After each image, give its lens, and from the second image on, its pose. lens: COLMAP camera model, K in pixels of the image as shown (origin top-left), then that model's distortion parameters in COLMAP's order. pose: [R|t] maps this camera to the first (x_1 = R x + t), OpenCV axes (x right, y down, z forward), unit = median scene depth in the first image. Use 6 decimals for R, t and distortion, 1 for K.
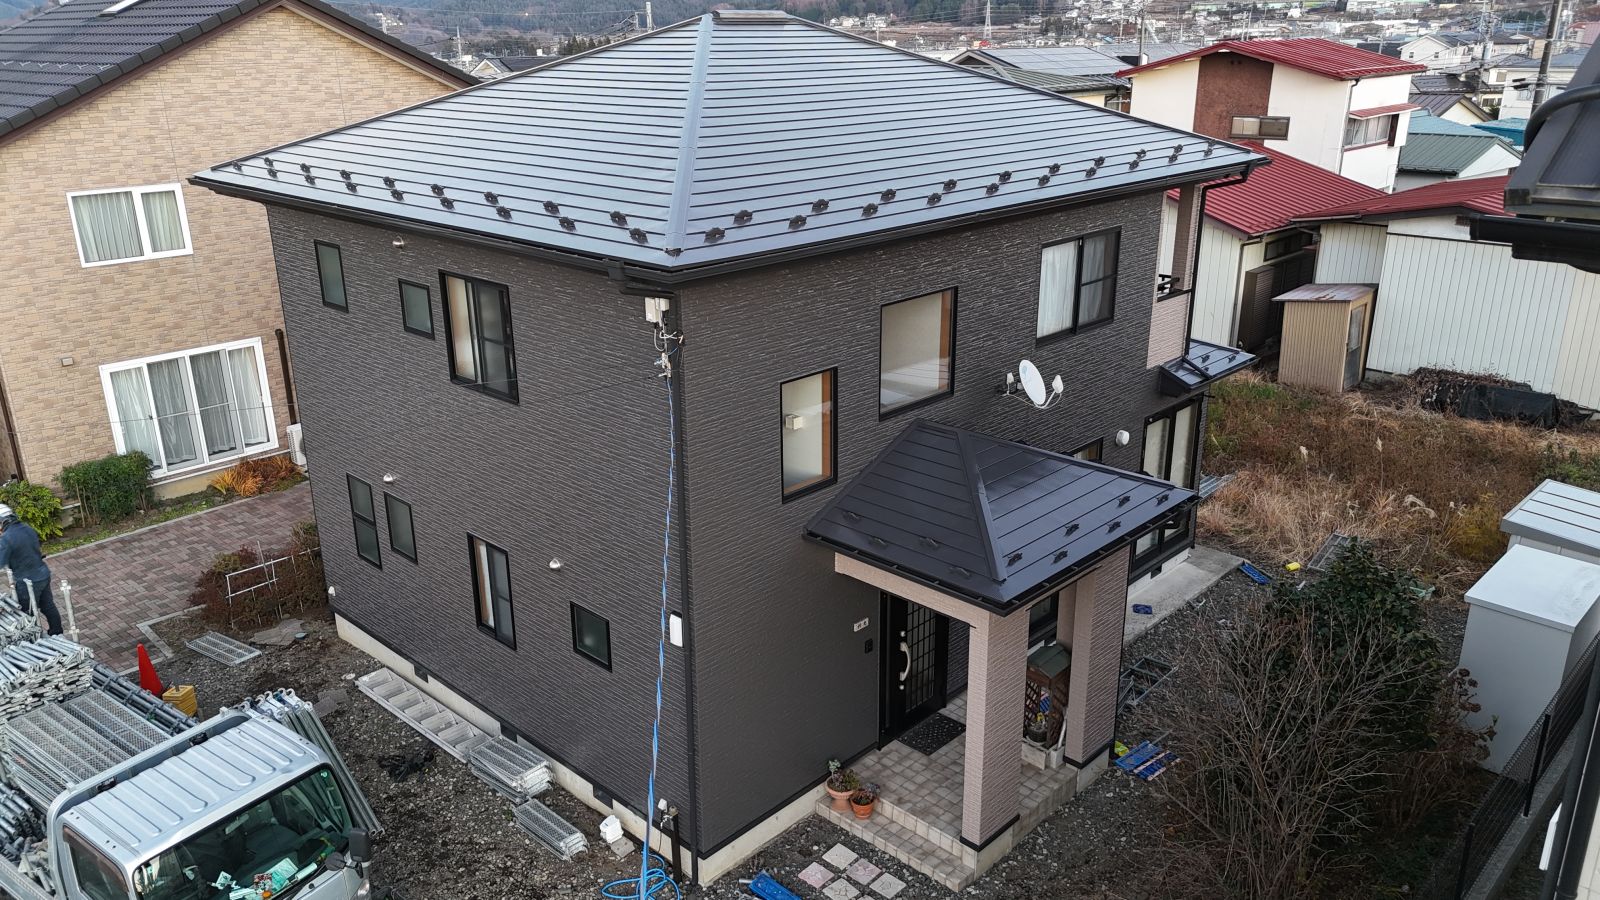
lens RADIAL K [[1181.0, 0, 800.0], [0, 1181.0, 450.0], [0, 0, 1]] dist [0.049501, -0.061854]
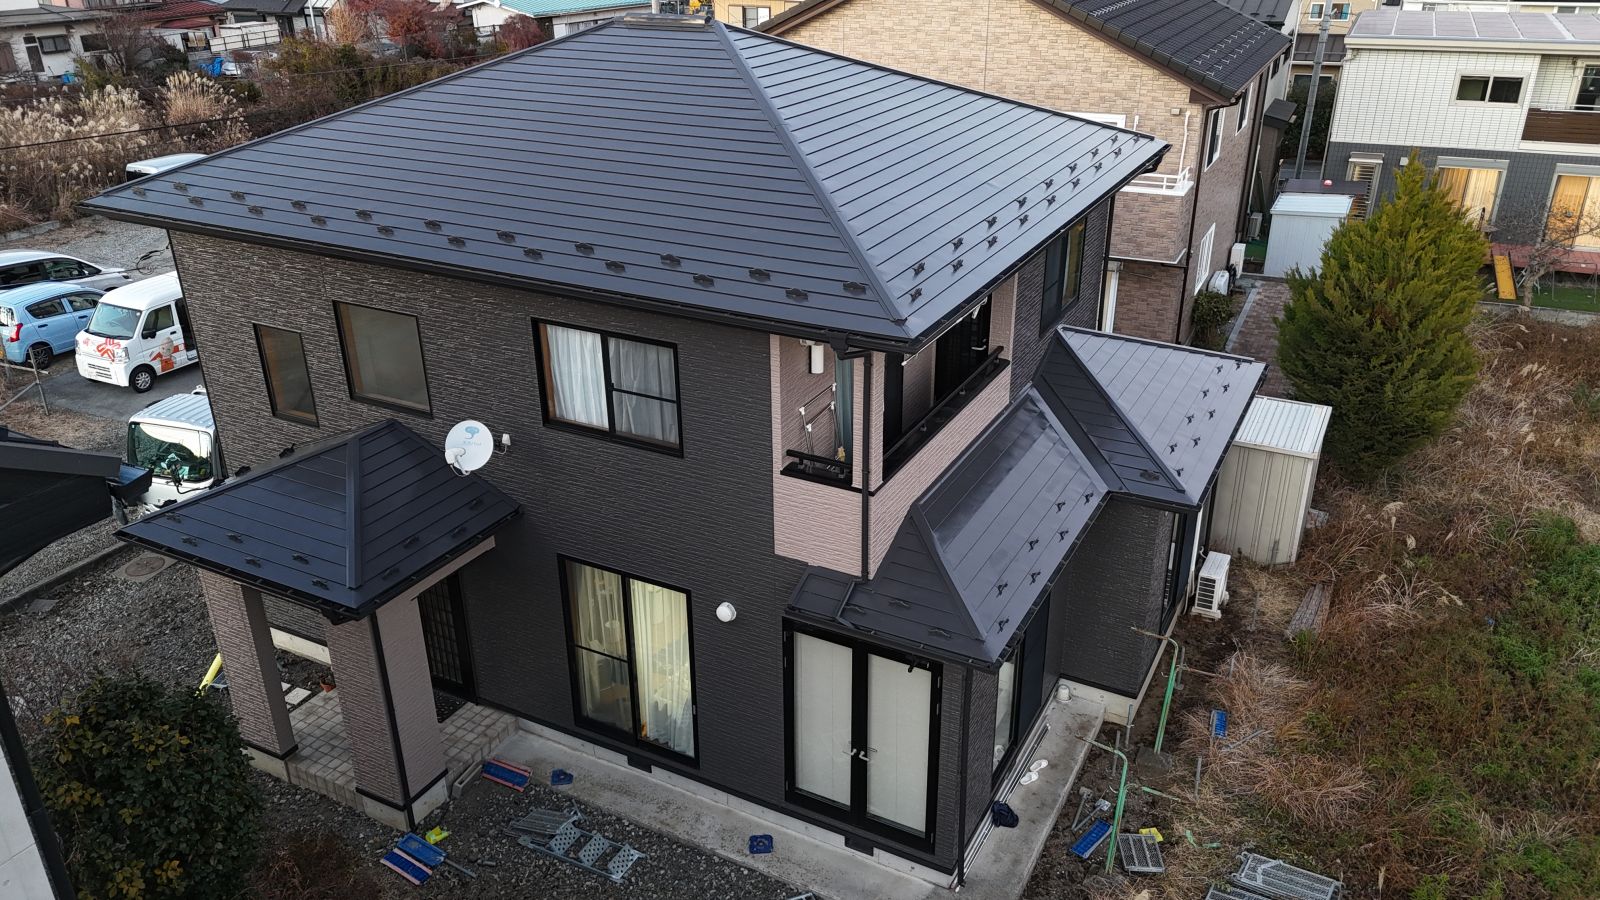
lens RADIAL K [[1164.2, 0, 804.7], [0, 1164.2, 446.0], [0, 0, 1]] dist [0.038895, -0.068972]
pose [[0.270105, 0.406435, -0.872843, 0.657786], [-0.305899, 0.895793, 0.322460, -0.264106], [0.912945, 0.179904, 0.366286, 0.541531]]
